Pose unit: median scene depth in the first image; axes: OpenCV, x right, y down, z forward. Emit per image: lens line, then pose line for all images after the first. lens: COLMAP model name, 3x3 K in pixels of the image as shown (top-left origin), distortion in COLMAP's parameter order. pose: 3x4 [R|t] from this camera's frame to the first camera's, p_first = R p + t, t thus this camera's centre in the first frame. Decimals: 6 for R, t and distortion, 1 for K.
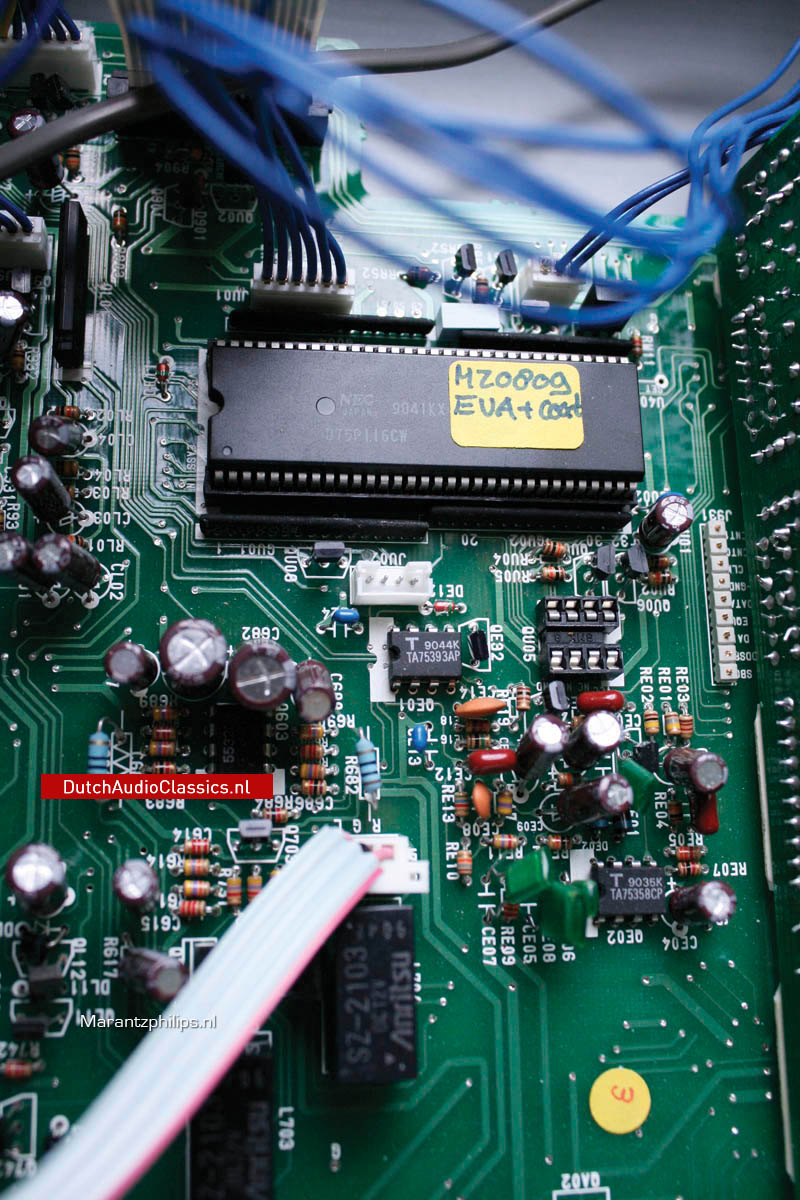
lens RADIAL K [[1234.1, 0, 407.0], [0, 1234.1, 597.7], [0, 0, 1]] dist [-0.099827, 0.000000]
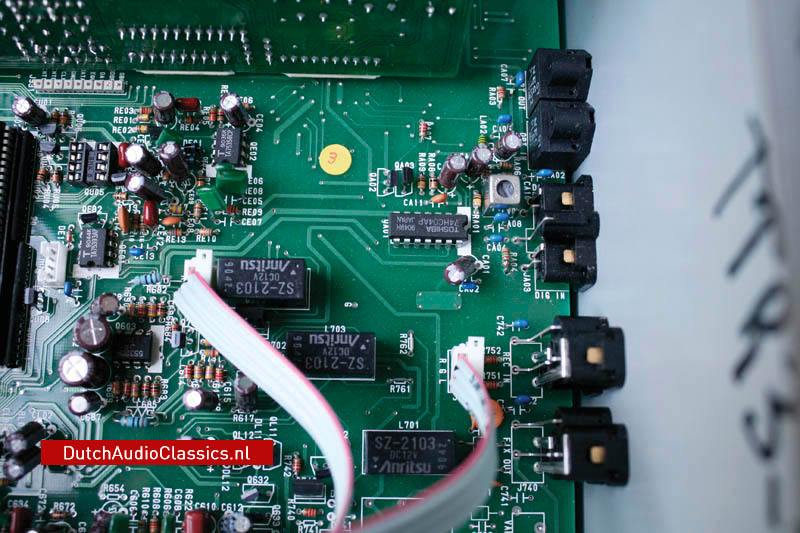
lens RADIAL K [[822.7, 0, 405.4], [0, 822.7, 268.8], [0, 0, 1]] dist [-0.099827, 0.000000]
pose [[0.039823, -0.998005, 0.048987, -0.058075], [0.961764, 0.051579, 0.268980, 0.170999], [-0.270970, 0.036402, 0.961899, -0.289055]]
